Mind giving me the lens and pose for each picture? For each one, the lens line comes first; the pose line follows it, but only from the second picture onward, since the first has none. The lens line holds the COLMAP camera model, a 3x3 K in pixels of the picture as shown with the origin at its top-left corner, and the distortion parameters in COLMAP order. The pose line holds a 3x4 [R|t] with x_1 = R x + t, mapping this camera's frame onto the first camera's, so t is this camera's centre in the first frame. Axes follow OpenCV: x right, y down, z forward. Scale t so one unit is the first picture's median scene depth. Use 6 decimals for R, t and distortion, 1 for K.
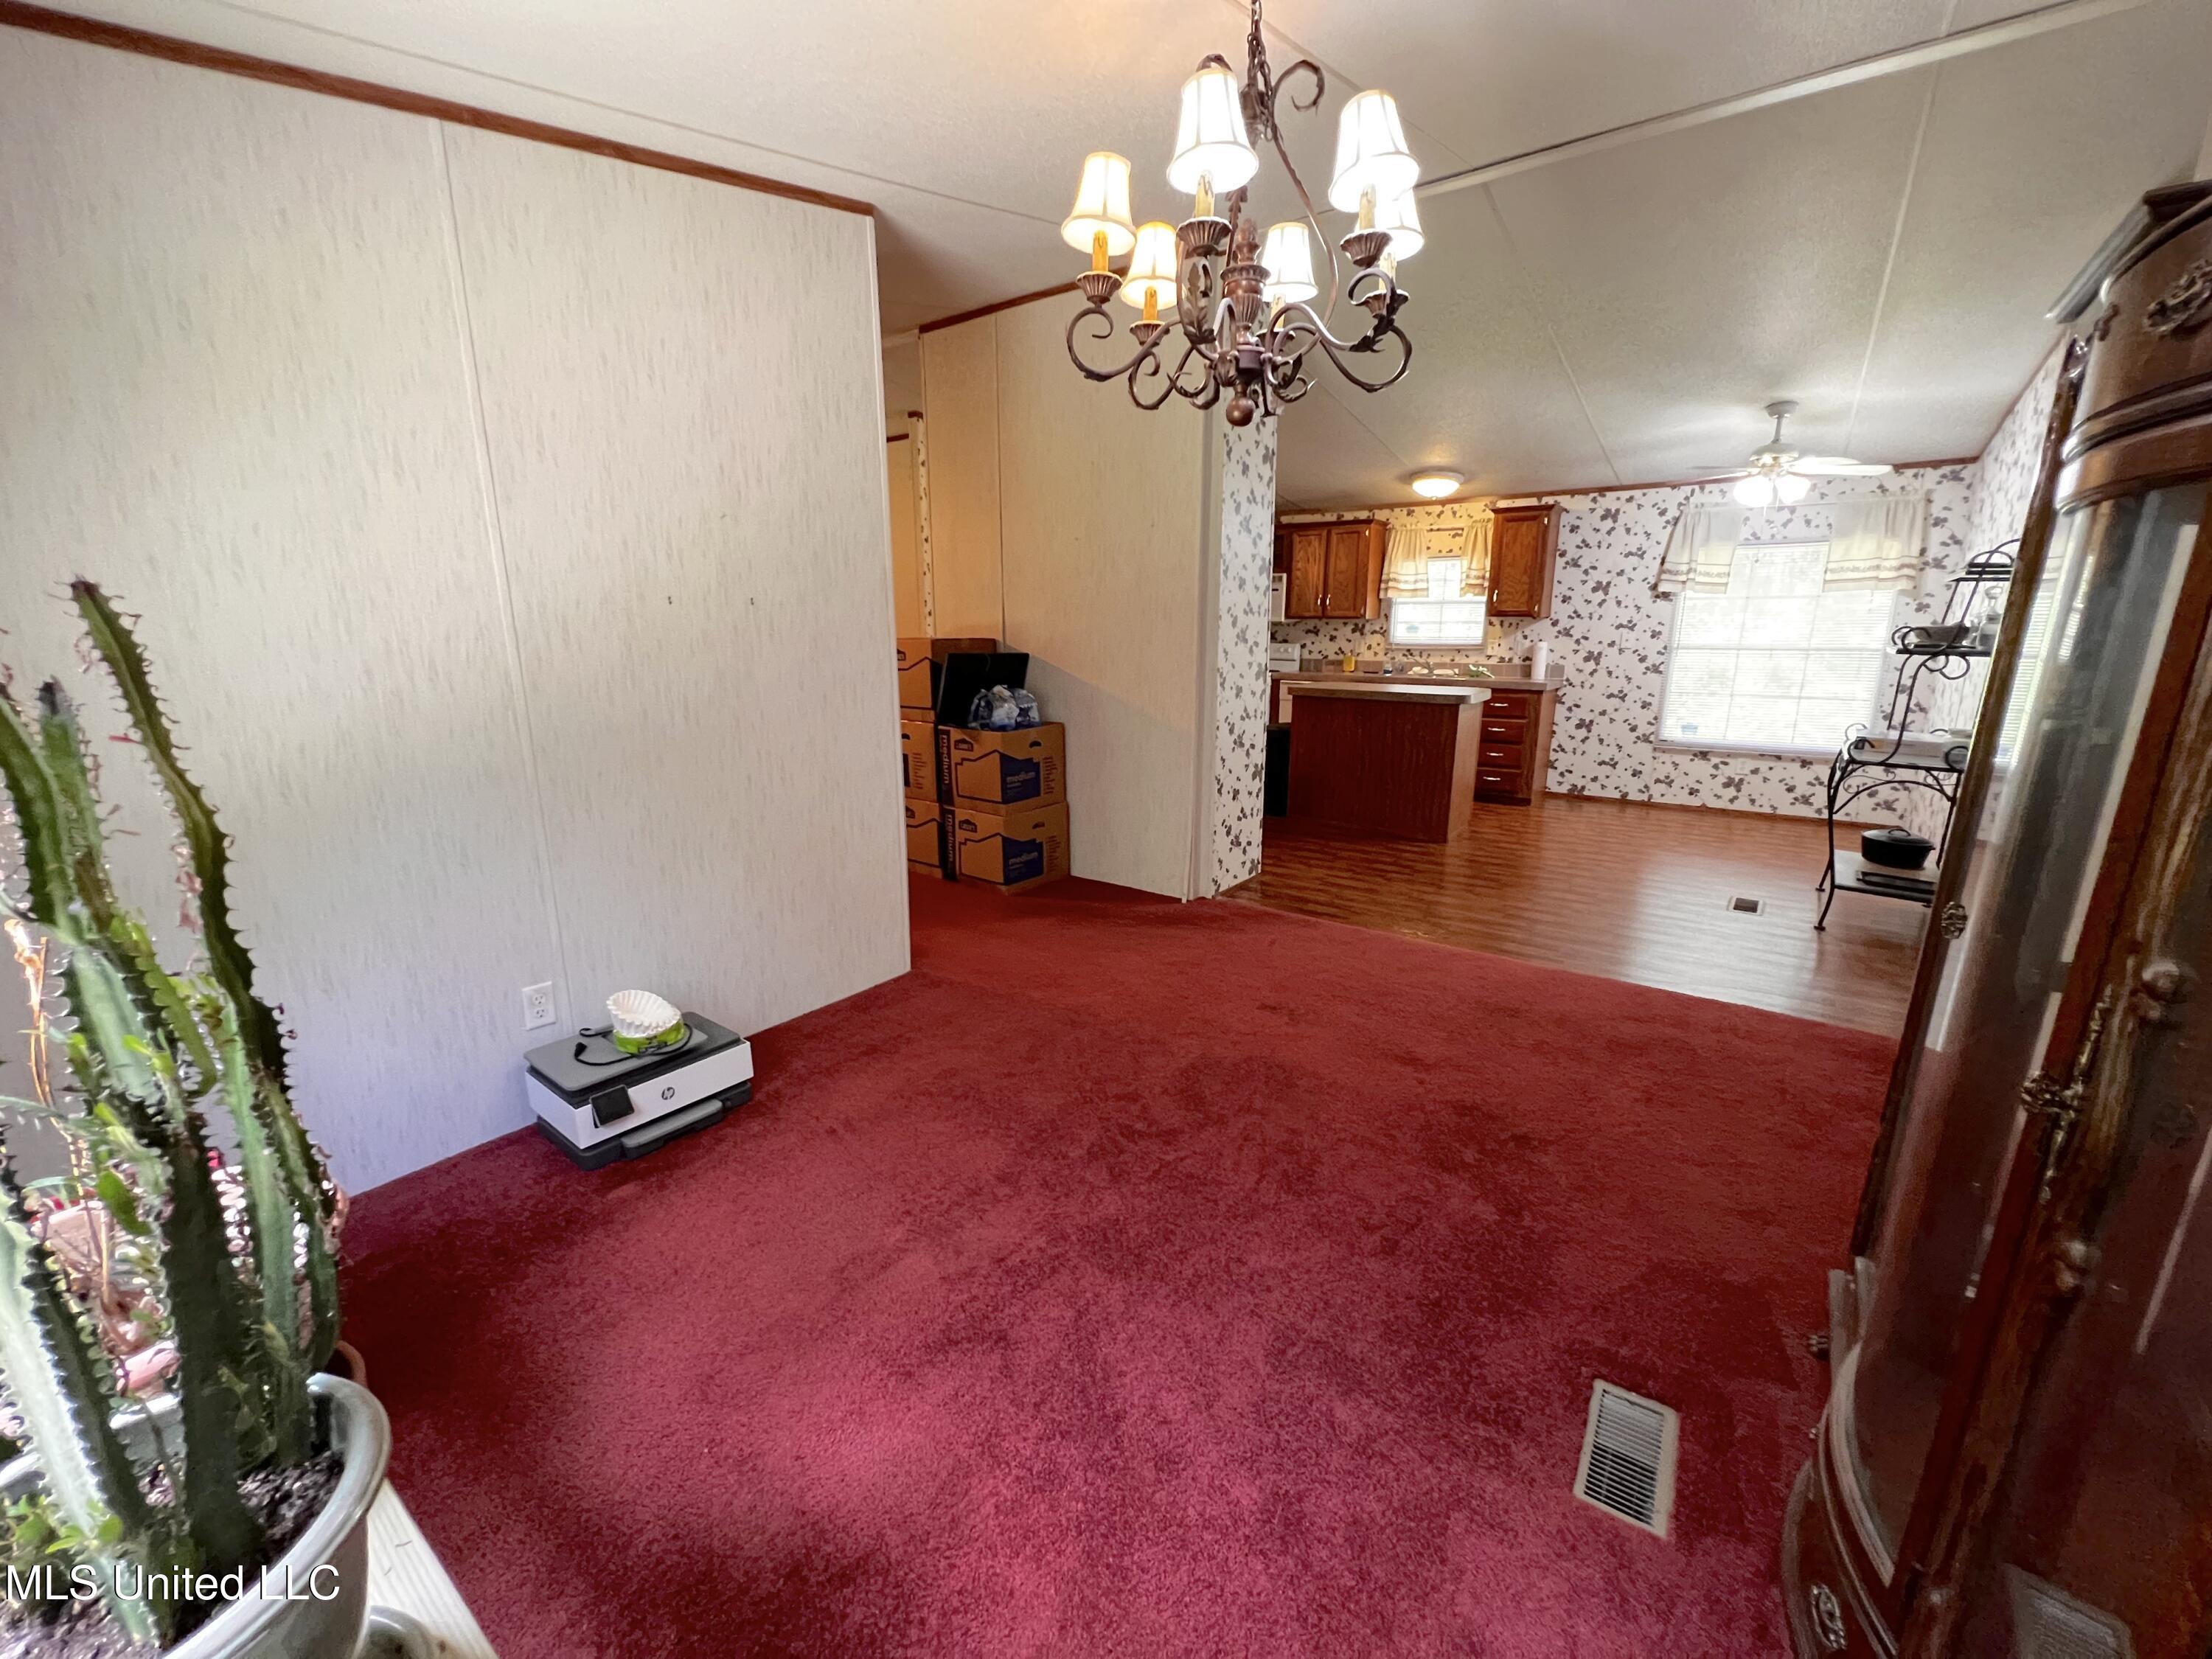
lens RADIAL K [[896.6, 0, 1097.6], [0, 896.6, 834.6], [0, 0, 1]] dist [-0.006910, 0.001904]
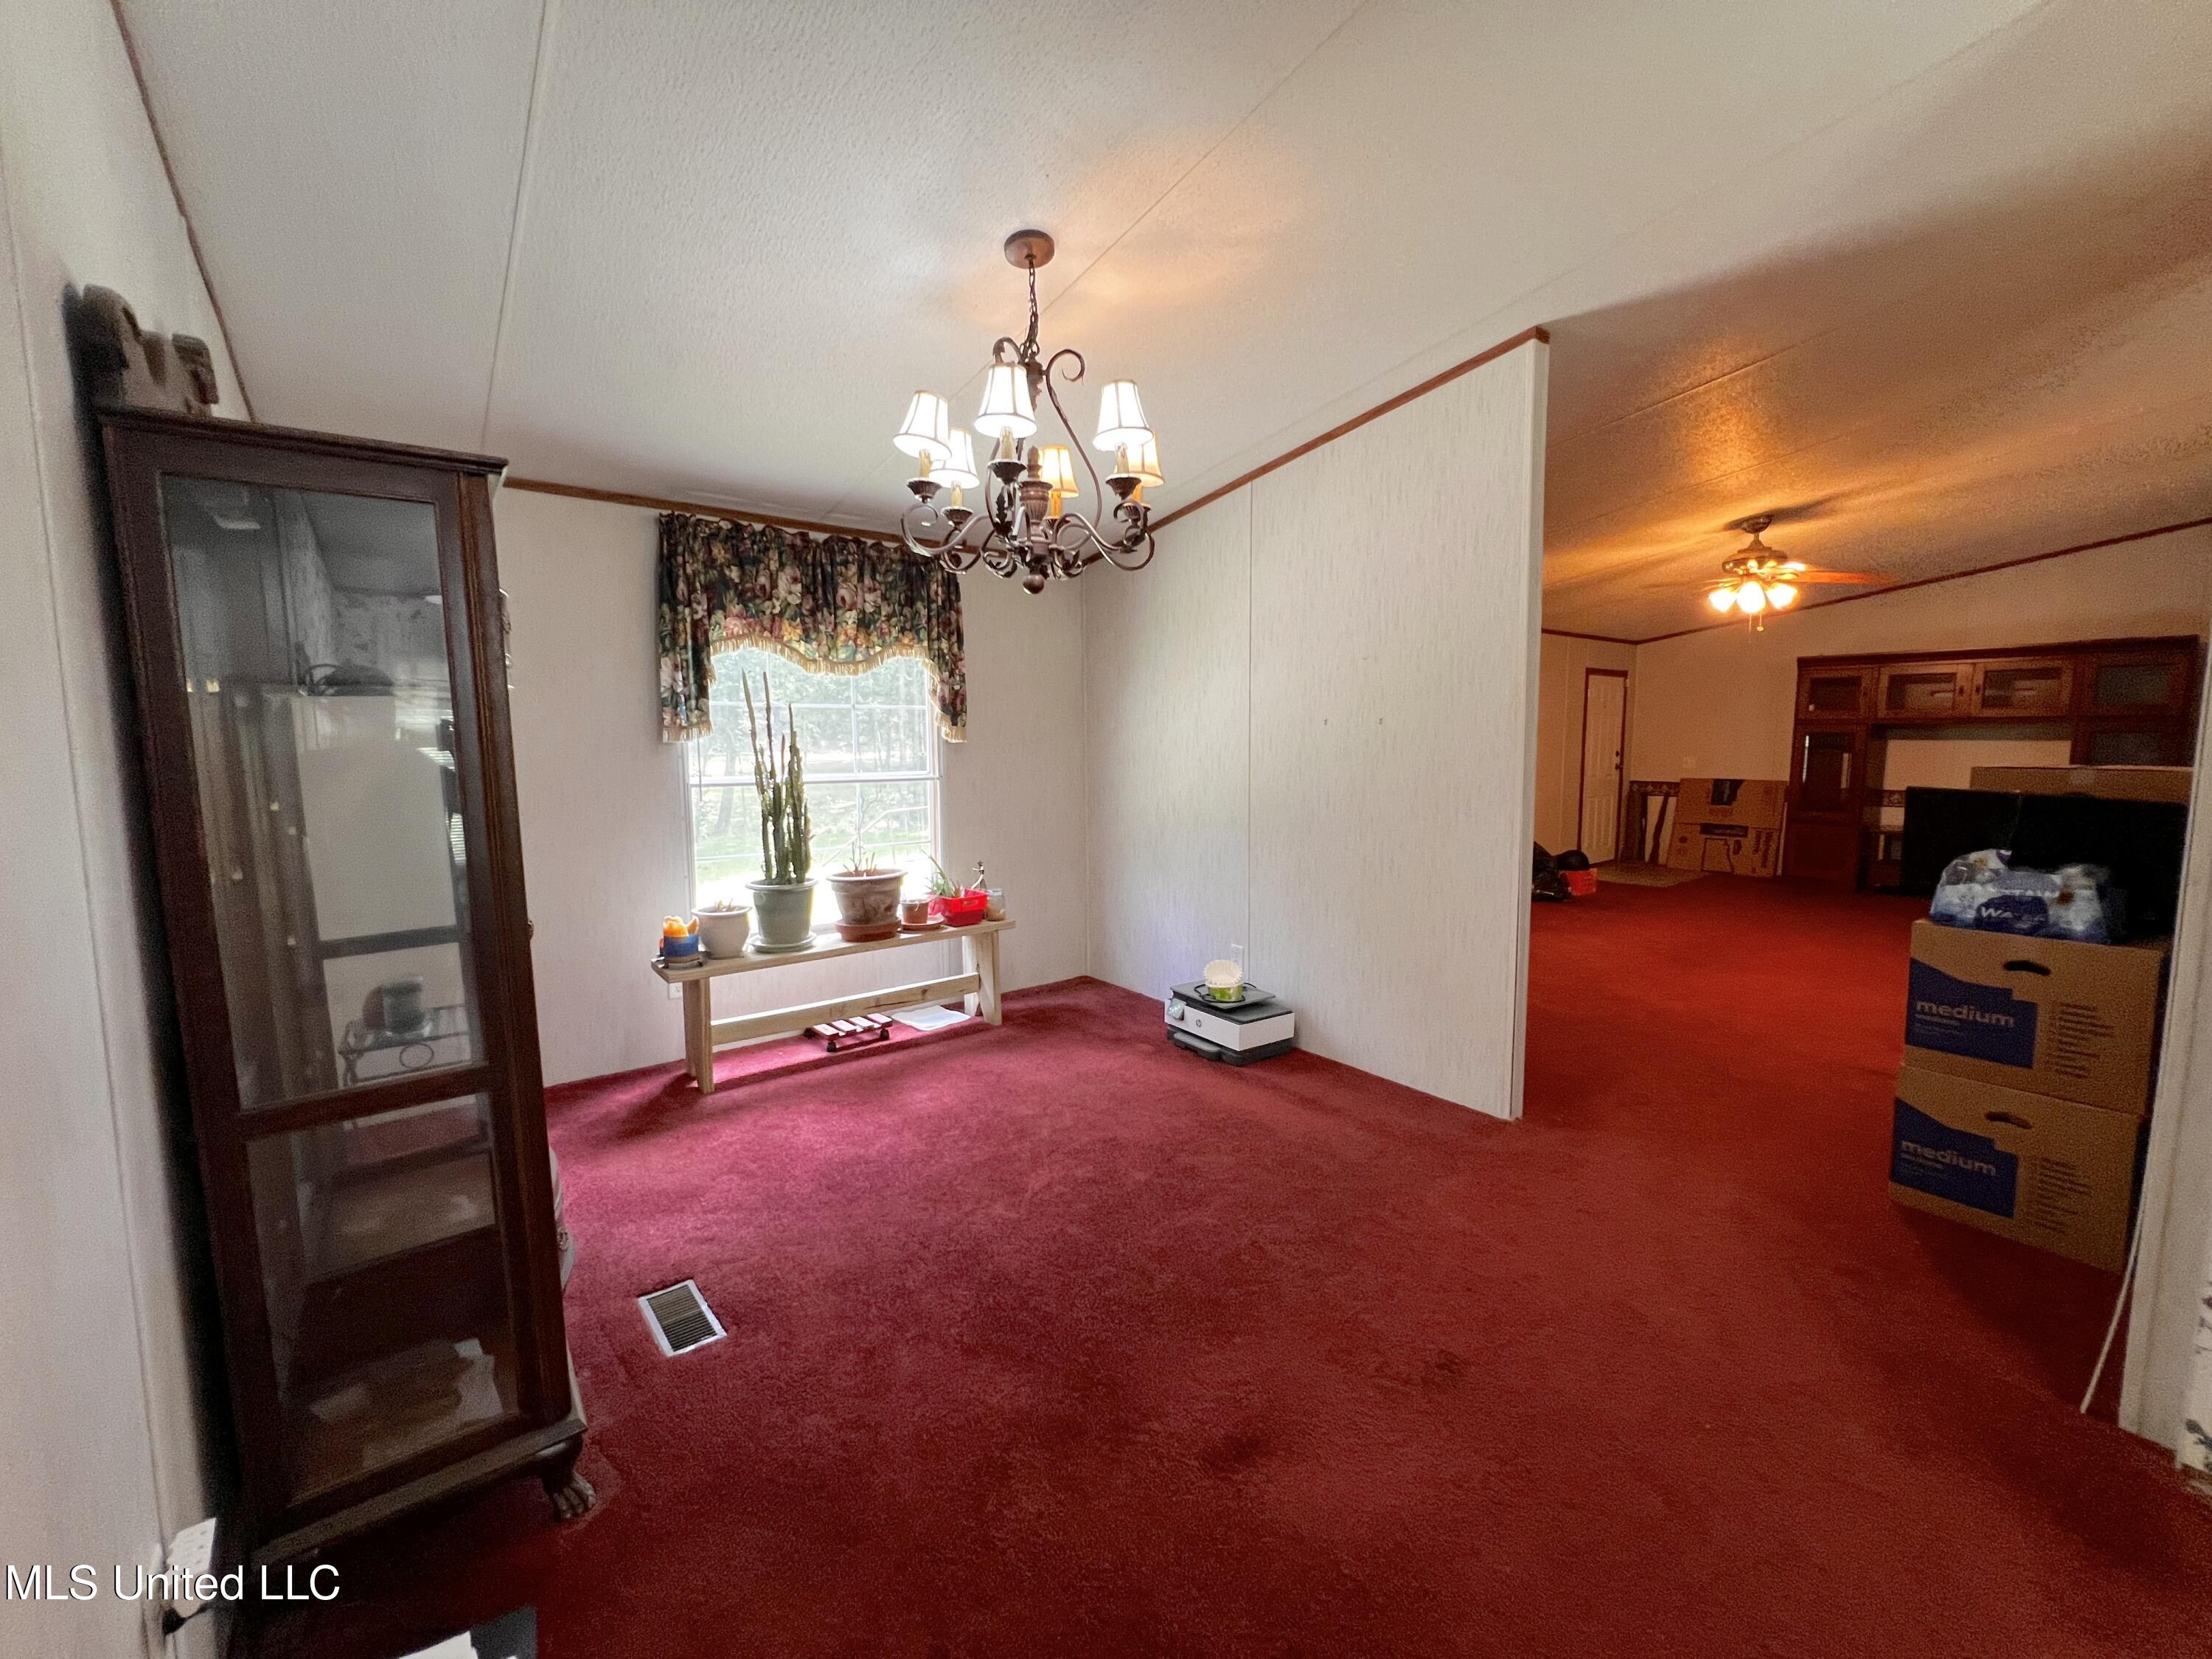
lens RADIAL K [[896.6, 0, 1096.1], [0, 896.6, 831.3], [0, 0, 1]] dist [-0.006910, 0.001904]
pose [[-0.265325, 0.111315, -0.957712, 0.678843], [-0.220102, 0.960091, 0.172569, -0.176632], [0.938700, 0.256581, -0.230236, 0.700469]]
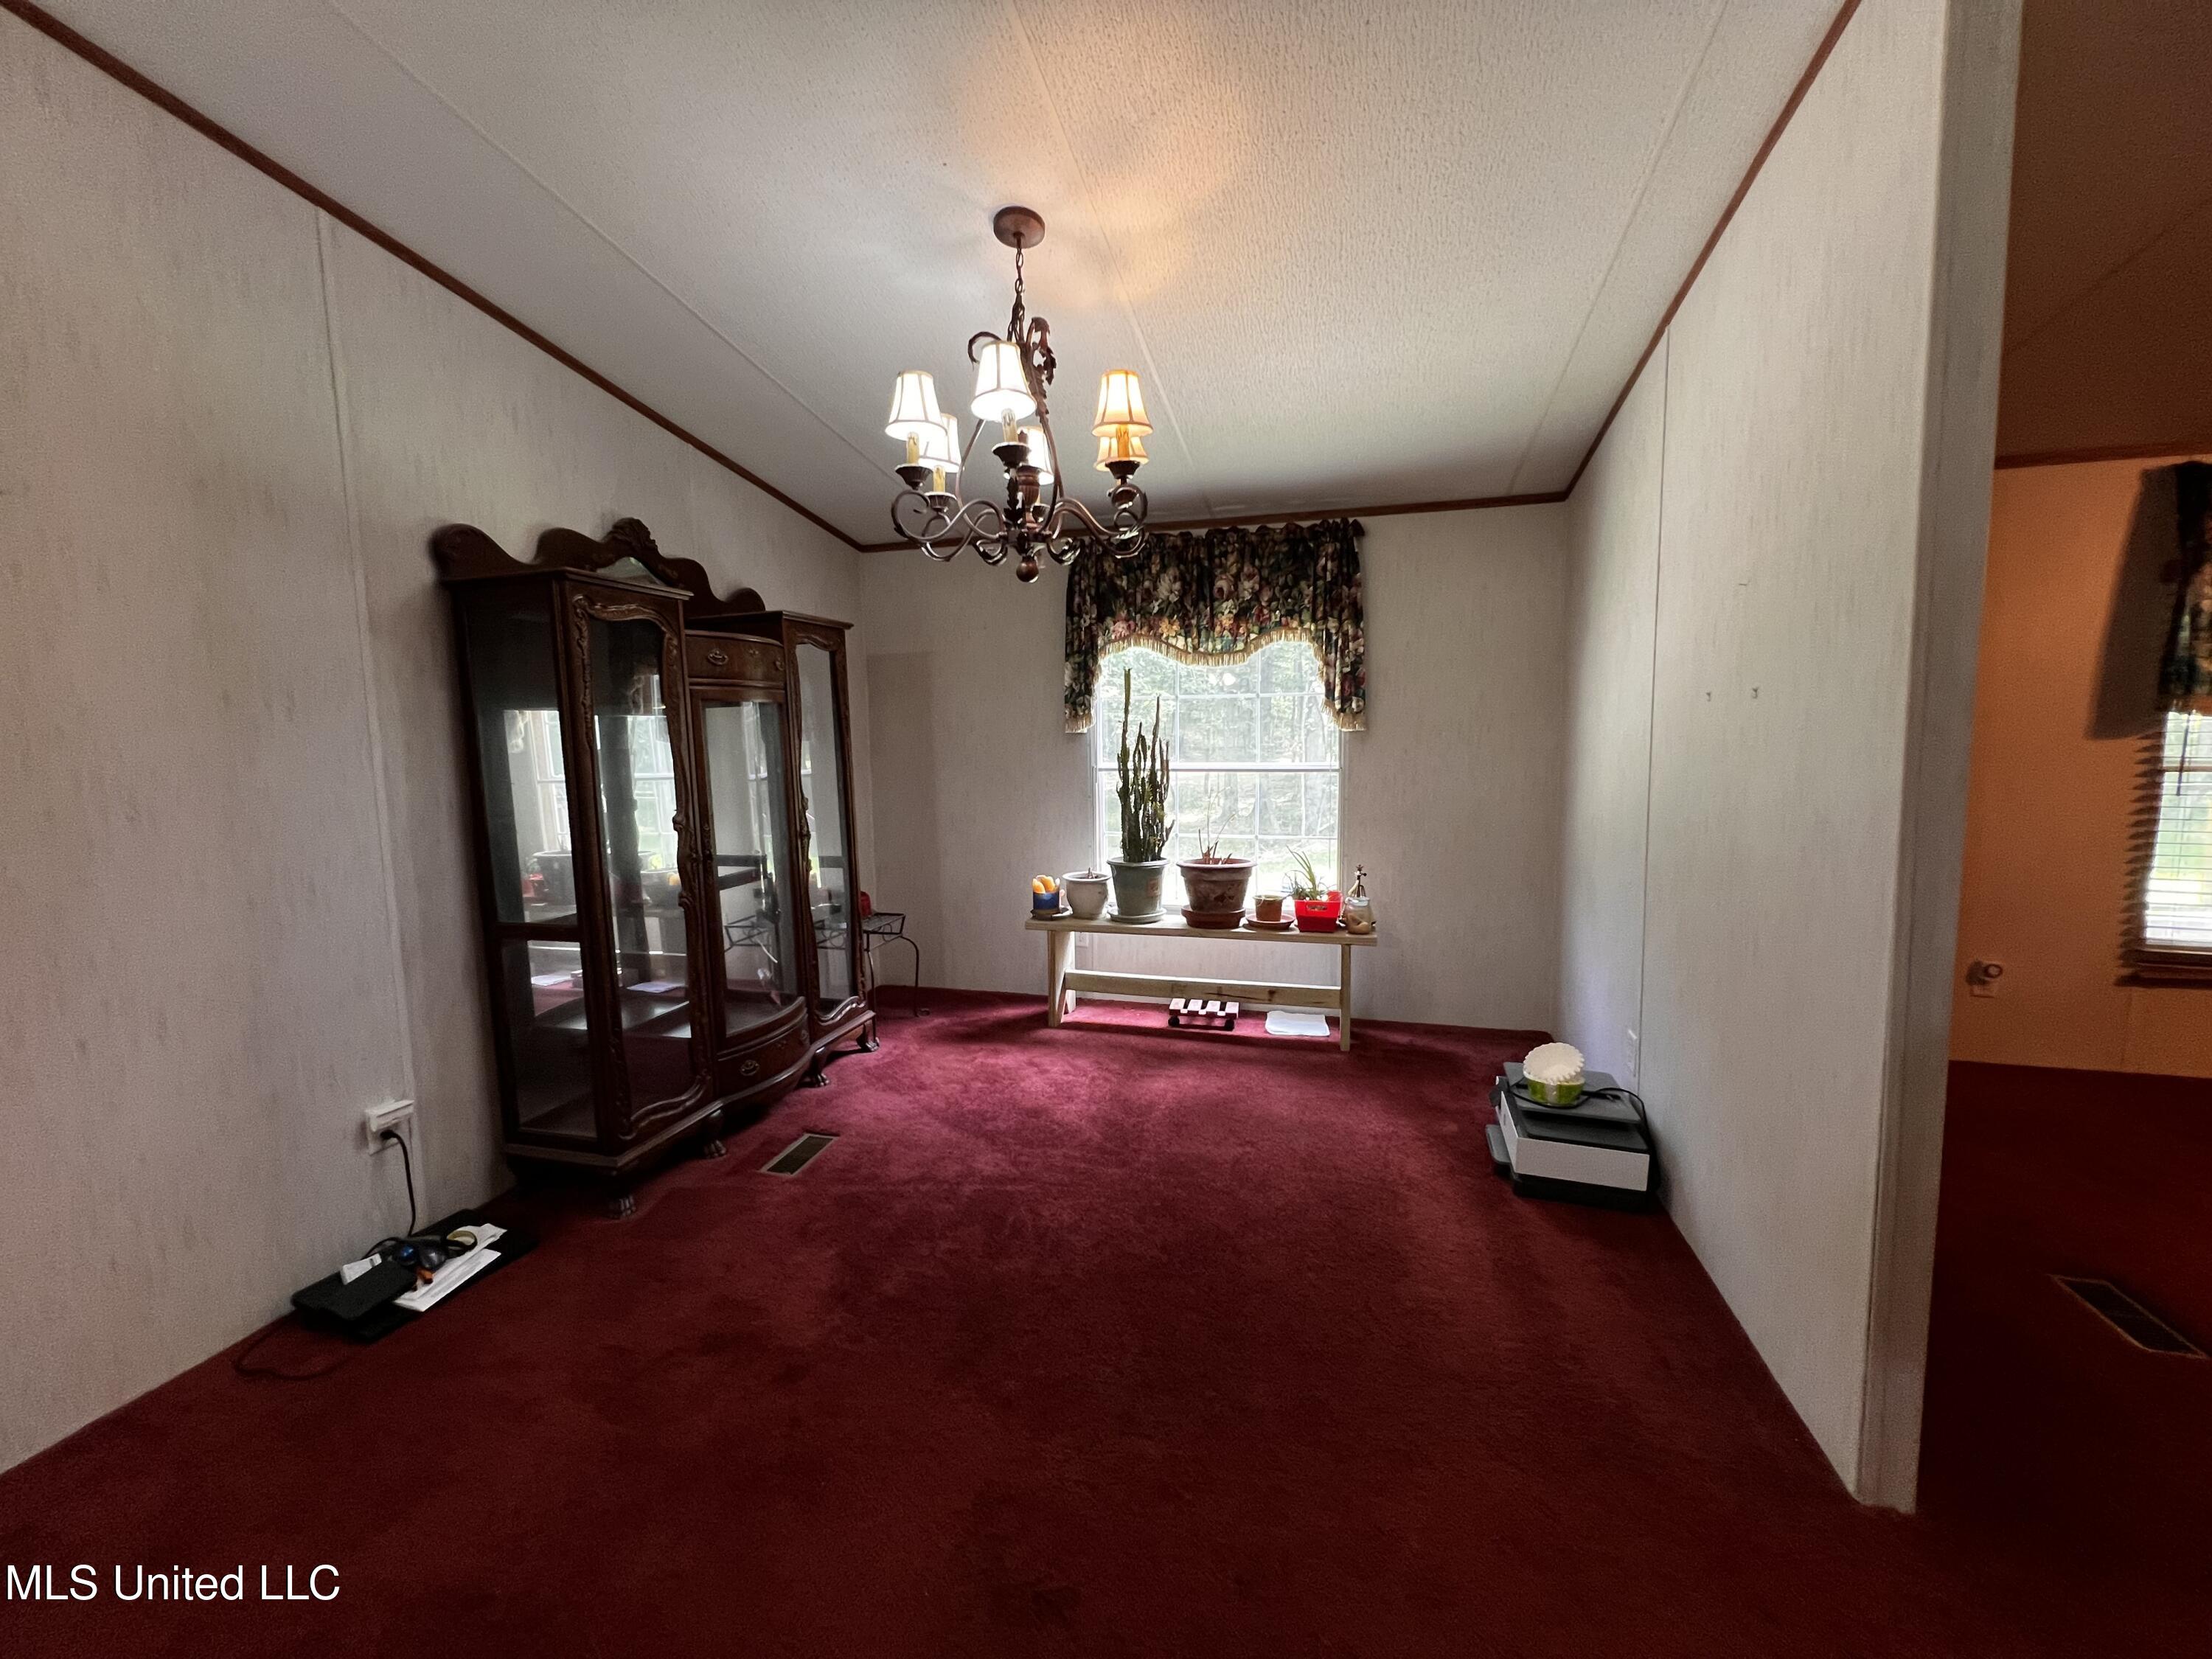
lens RADIAL K [[896.6, 0, 1104.2], [0, 896.6, 834.9], [0, 0, 1]] dist [-0.006910, 0.001904]
pose [[-0.935303, 0.065145, -0.347799, 0.253607], [-0.060103, 0.939376, 0.337581, -0.266729], [0.348705, 0.336644, -0.874686, 1.079223]]
